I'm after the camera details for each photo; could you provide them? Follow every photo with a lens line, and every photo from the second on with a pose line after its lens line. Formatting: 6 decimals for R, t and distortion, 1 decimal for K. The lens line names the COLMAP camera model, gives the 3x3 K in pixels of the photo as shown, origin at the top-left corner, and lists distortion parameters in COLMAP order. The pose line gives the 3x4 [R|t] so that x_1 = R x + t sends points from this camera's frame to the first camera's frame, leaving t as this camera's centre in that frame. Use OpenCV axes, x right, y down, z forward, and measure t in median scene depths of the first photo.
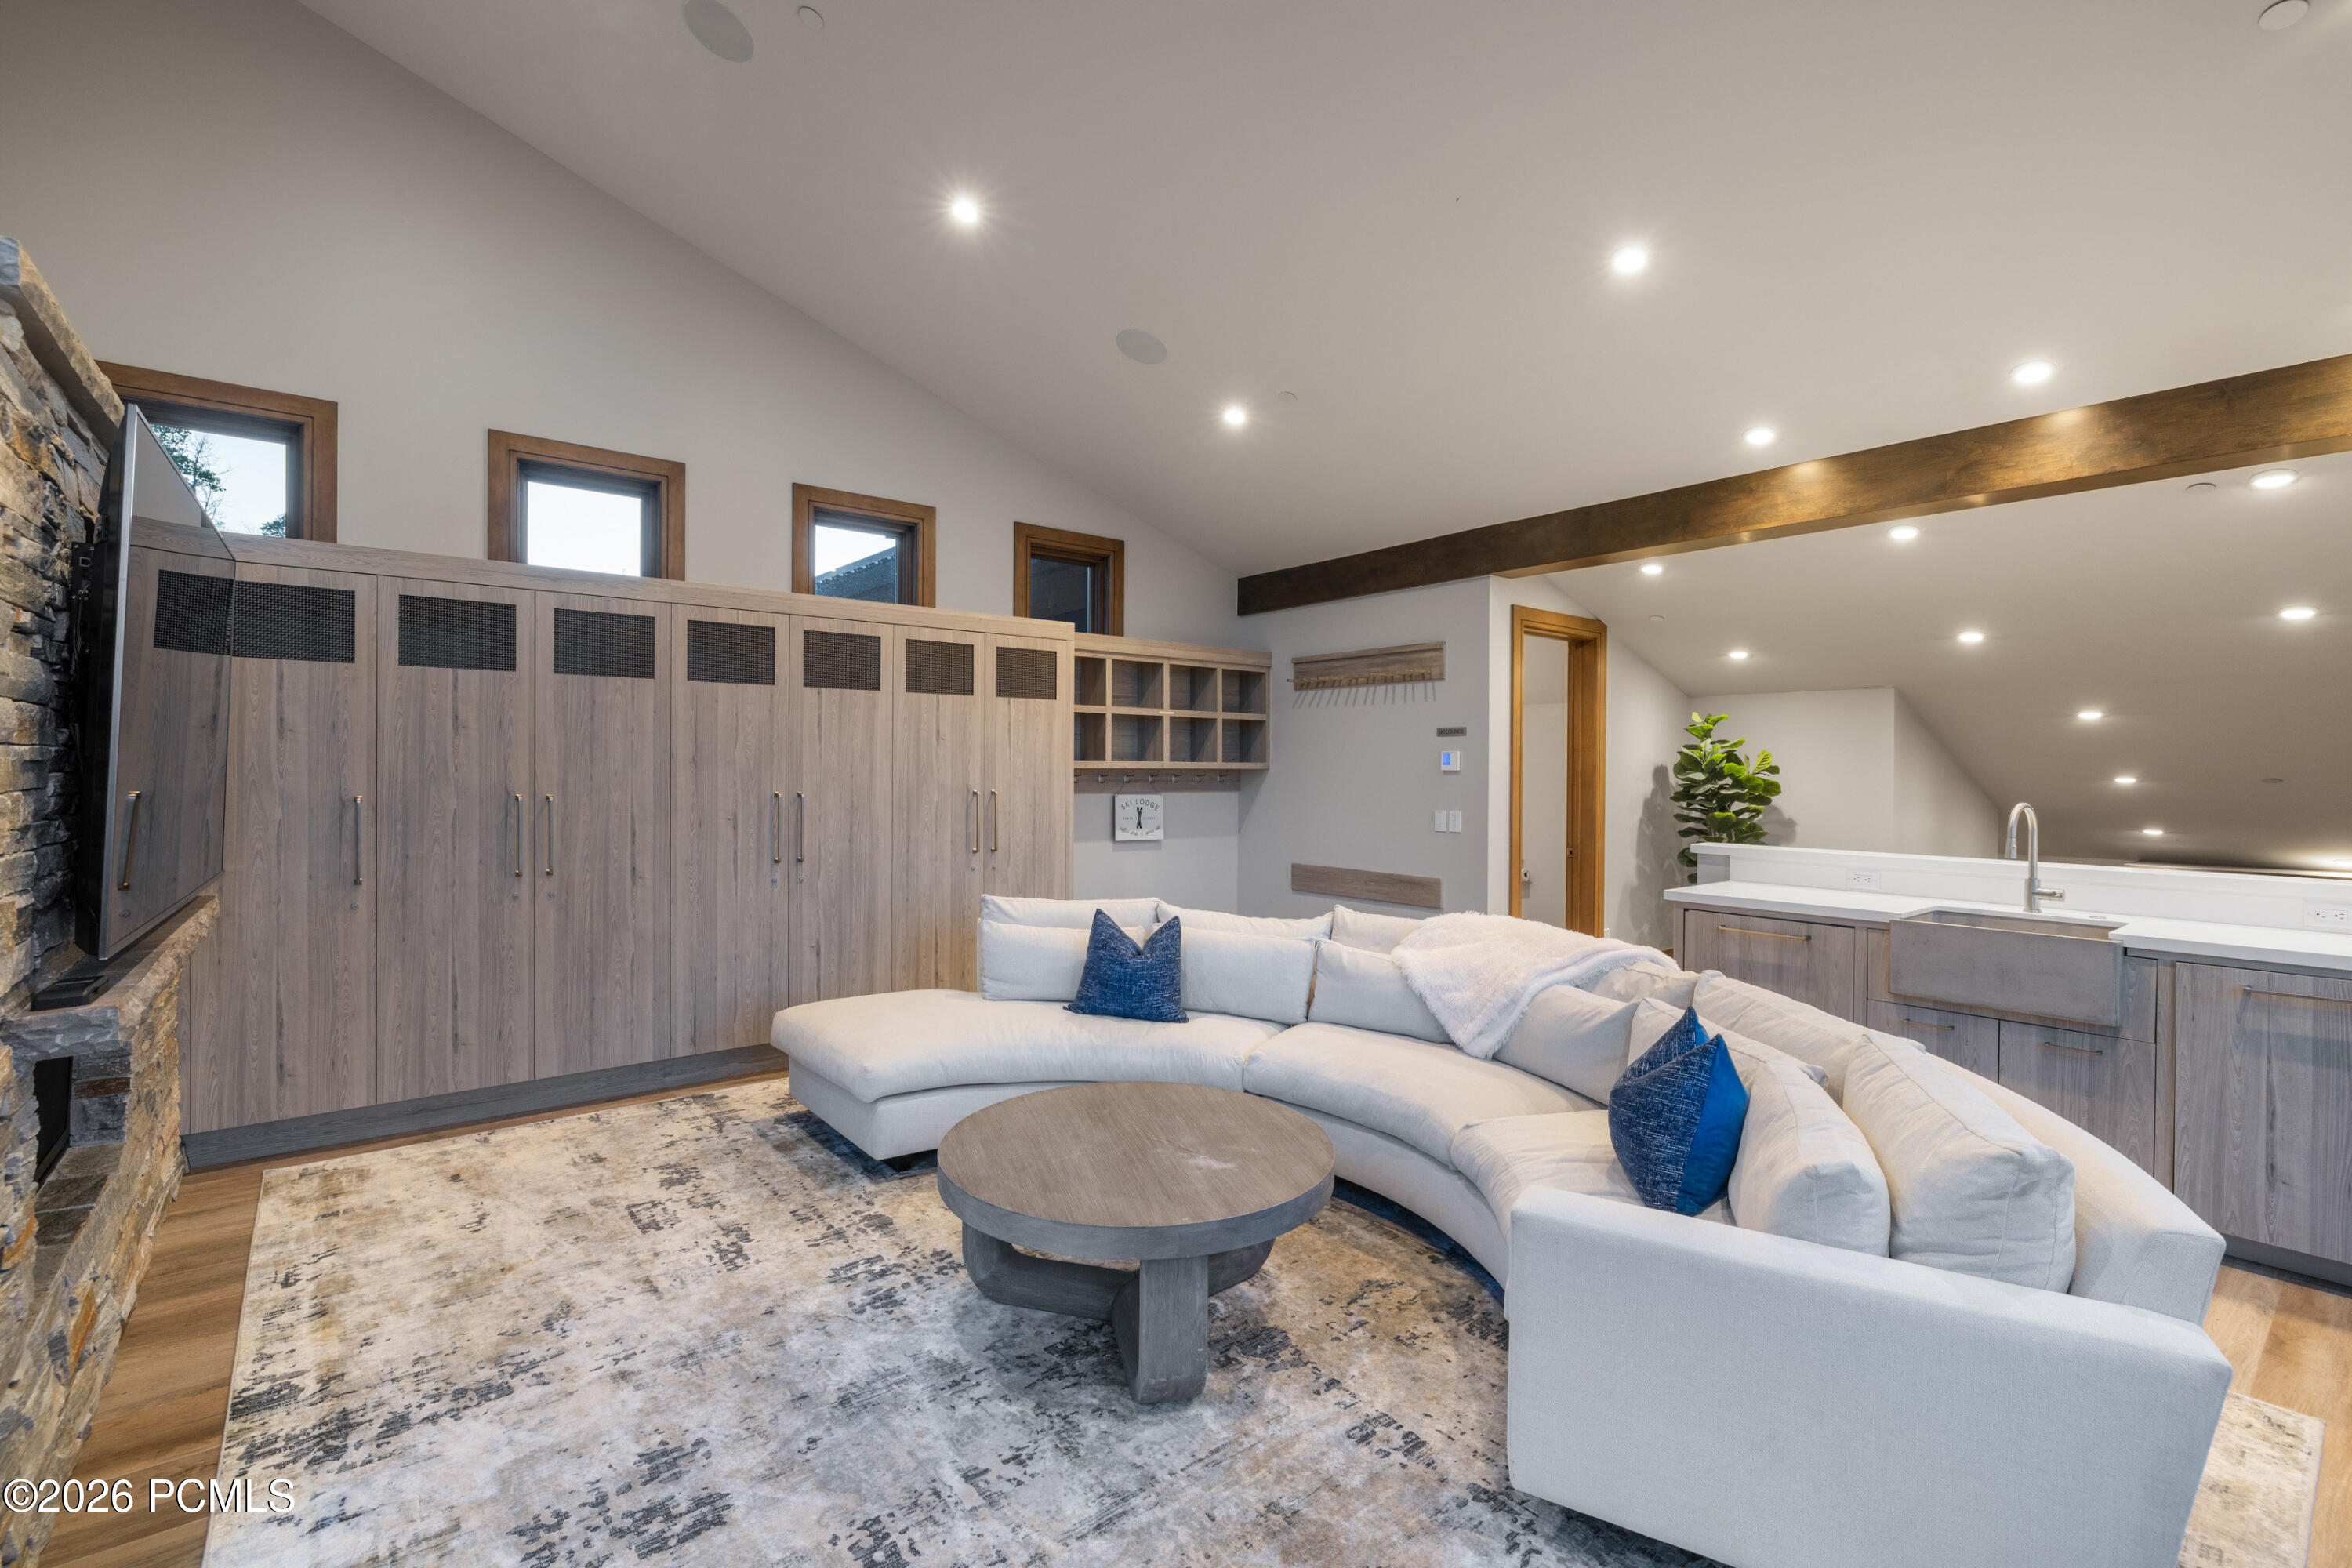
lens RADIAL K [[1037.8, 0, 1182.2], [0, 1037.8, 761.9], [0, 0, 1]] dist [-0.001882, 0.000008]
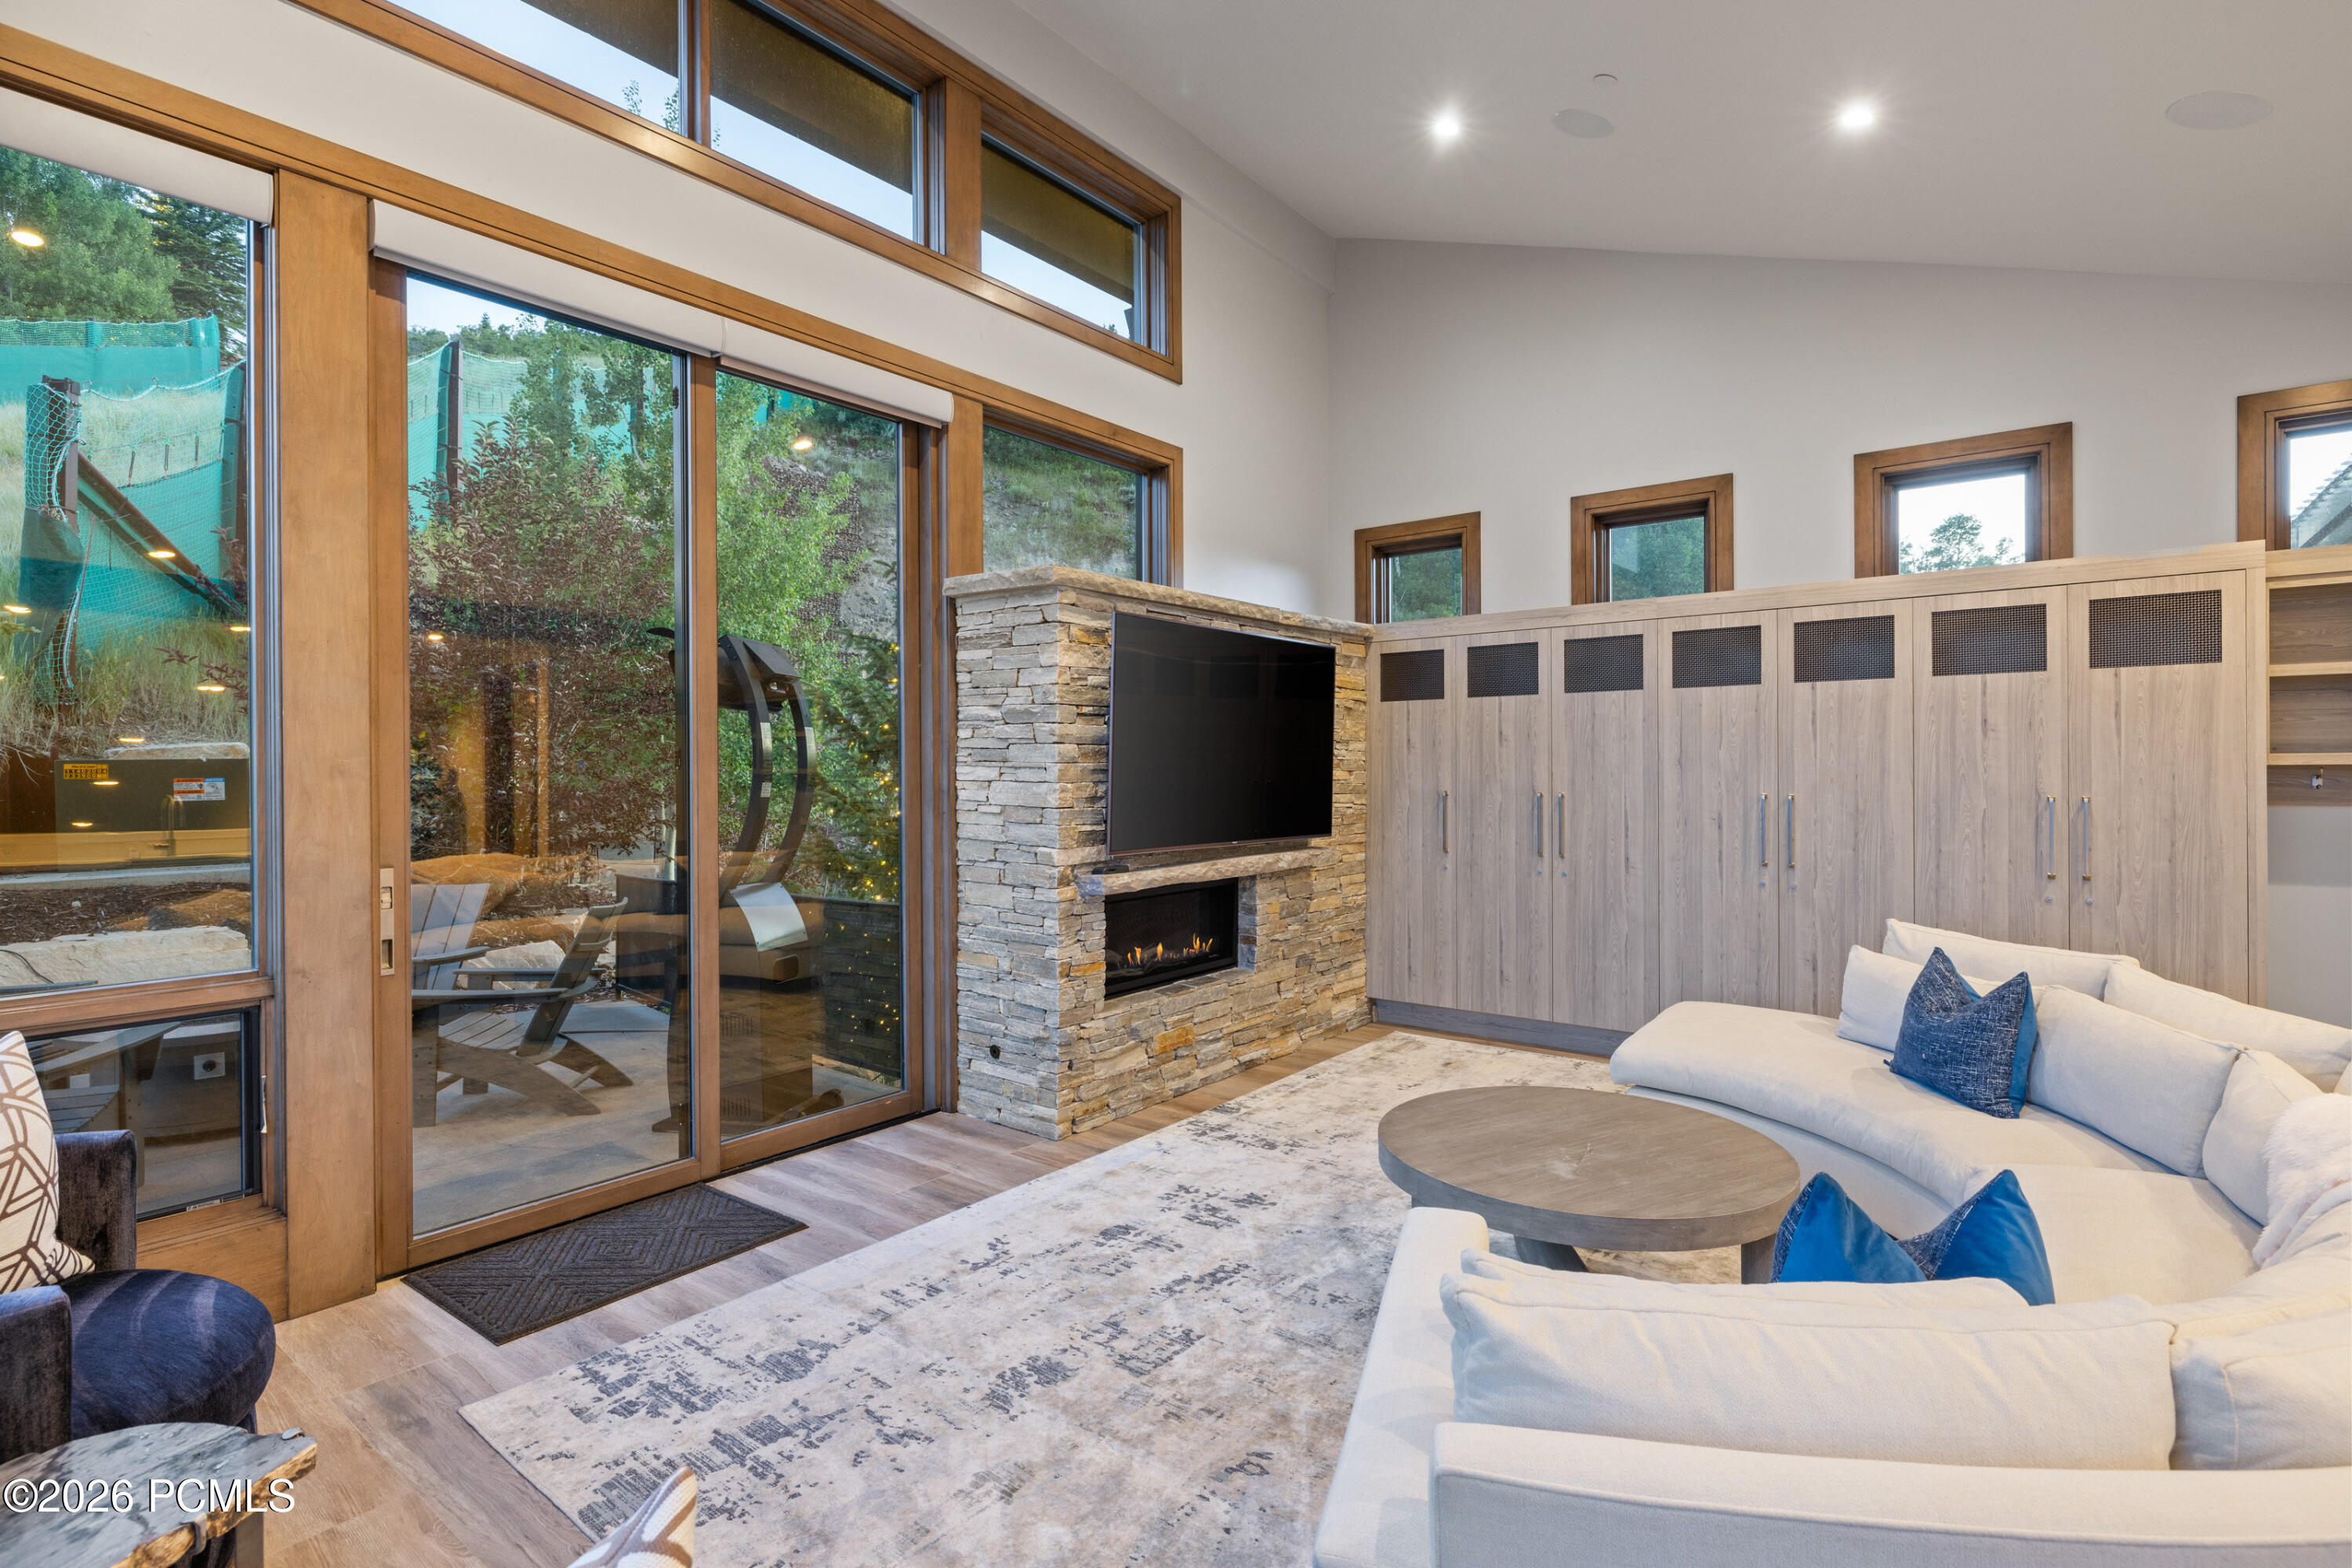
lens RADIAL K [[1130.0, 0, 1166.6], [0, 1130.0, 779.1], [0, 0, 1]] dist [-0.013976, 0.000699]
pose [[0.224828, -0.004771, -0.974387, 0.572128], [0.006442, 0.999973, -0.003410, 0.017451], [0.974377, -0.005511, 0.224852, 0.242567]]
